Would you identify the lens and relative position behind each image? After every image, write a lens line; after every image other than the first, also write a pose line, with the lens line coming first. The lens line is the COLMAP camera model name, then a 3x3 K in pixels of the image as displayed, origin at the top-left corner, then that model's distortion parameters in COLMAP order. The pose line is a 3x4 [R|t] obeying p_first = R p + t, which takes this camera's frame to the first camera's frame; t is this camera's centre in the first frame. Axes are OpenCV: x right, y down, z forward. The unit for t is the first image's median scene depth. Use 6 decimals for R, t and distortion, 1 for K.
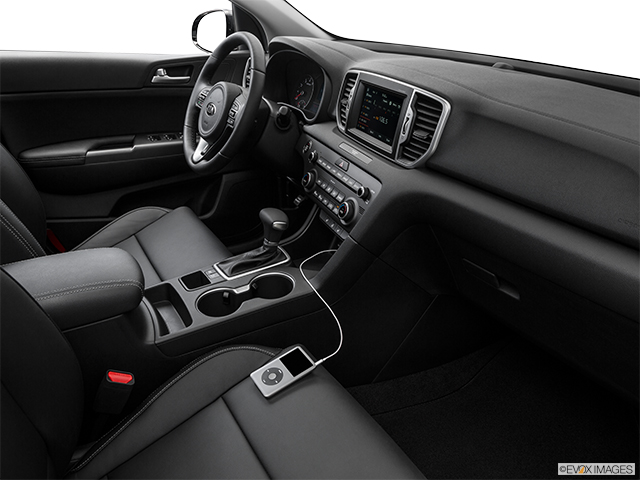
lens RADIAL K [[505.7, 0, 320.0], [0, 505.7, 240.0], [0, 0, 1]] dist [-0.080720, 0.004646]
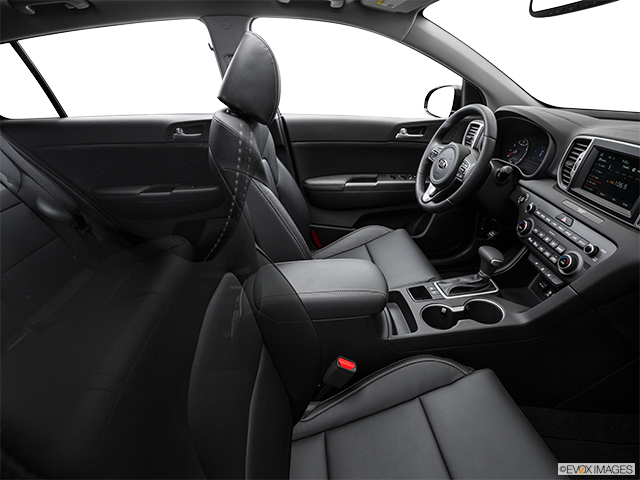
lens RADIAL K [[332.0, 0, 320.0], [0, 332.0, 240.0], [0, 0, 1]] dist [-0.069186, 0.029622]
pose [[0.897926, 0.147895, -0.414555, -0.138914], [-0.145649, 0.988636, 0.037226, -0.048439], [0.415349, 0.026953, 0.909263, 0.103061]]
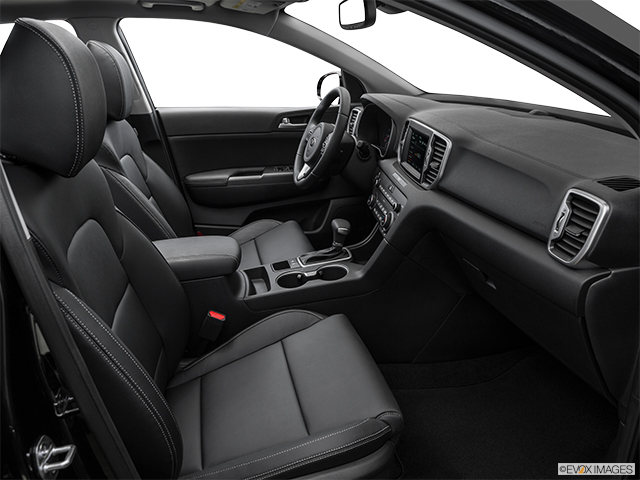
lens RADIAL K [[505.7, 0, 320.0], [0, 505.7, 240.0], [0, 0, 1]] dist [-0.080720, 0.004646]
pose [[0.948154, 0.056758, -0.312701, 0.280664], [-0.082883, 0.994035, -0.070888, 0.094775], [0.306812, 0.093130, 0.947203, -0.302038]]
